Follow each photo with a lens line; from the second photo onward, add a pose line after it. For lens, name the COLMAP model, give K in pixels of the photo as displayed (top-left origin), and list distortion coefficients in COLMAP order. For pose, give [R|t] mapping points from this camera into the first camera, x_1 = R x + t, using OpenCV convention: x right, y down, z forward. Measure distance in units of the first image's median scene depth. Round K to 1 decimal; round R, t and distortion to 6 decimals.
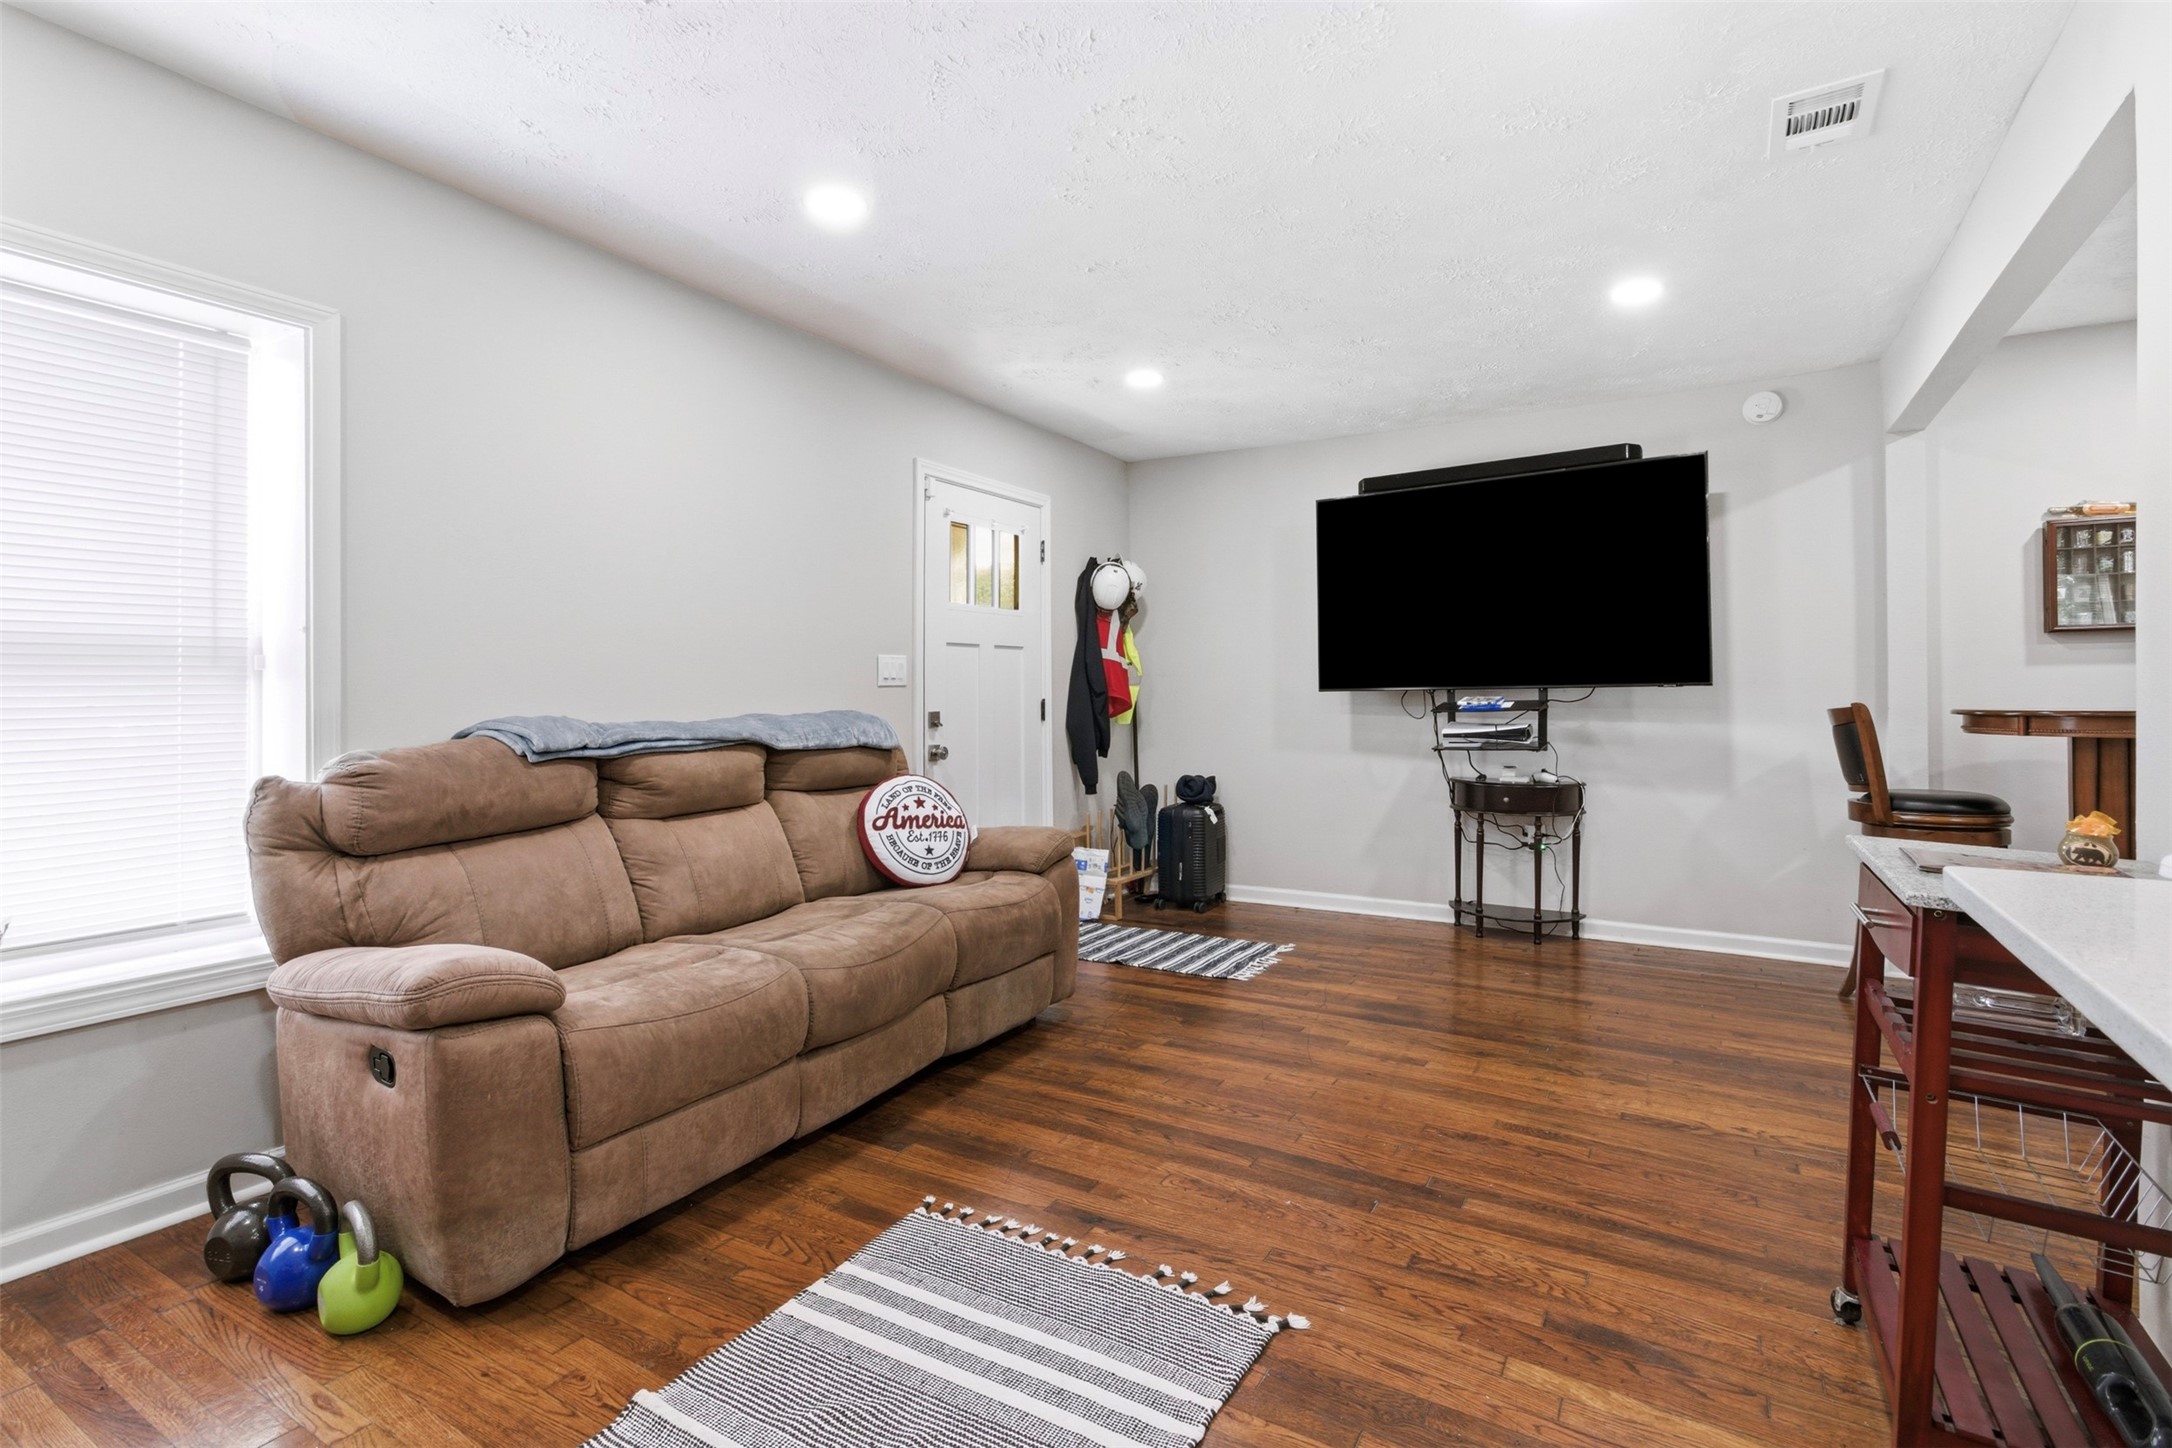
lens RADIAL K [[1018.9, 0, 1079.1], [0, 1018.9, 695.4], [0, 0, 1]] dist [-0.016089, 0.016478]
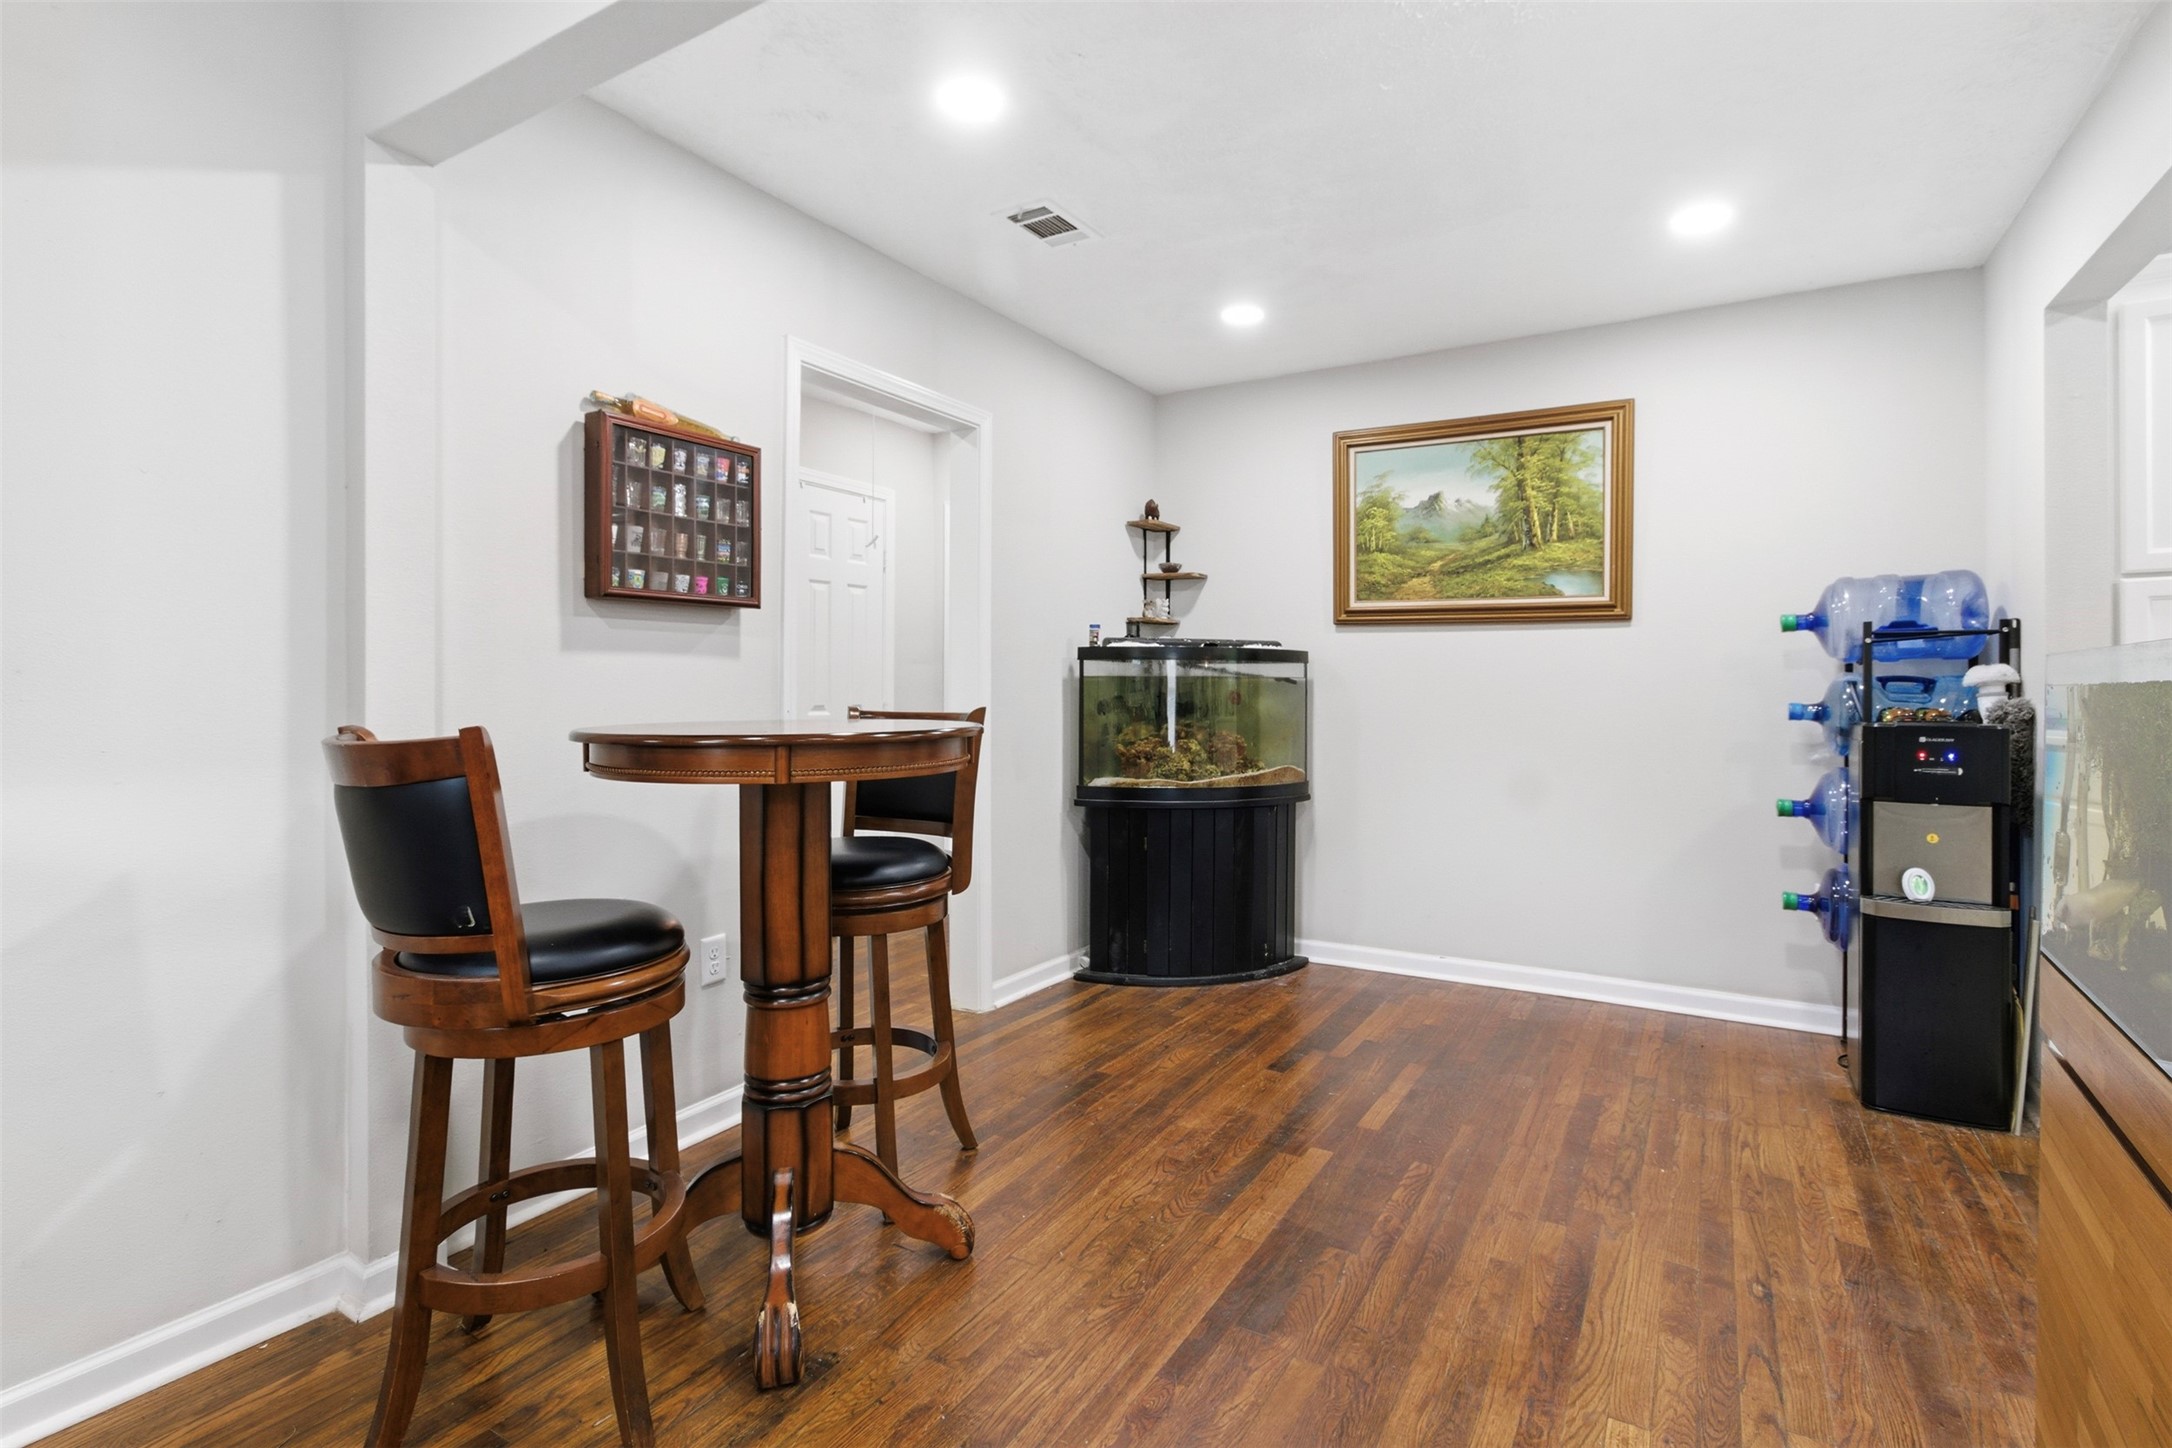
lens RADIAL K [[1018.9, 0, 1079.1], [0, 1018.9, 695.4], [0, 0, 1]] dist [-0.016089, 0.016478]
pose [[0.001619, -0.008150, 0.999965, 0.342566], [0.000126, 0.999967, 0.008150, -0.007515], [-0.999999, 0.000113, 0.001620, 0.704937]]
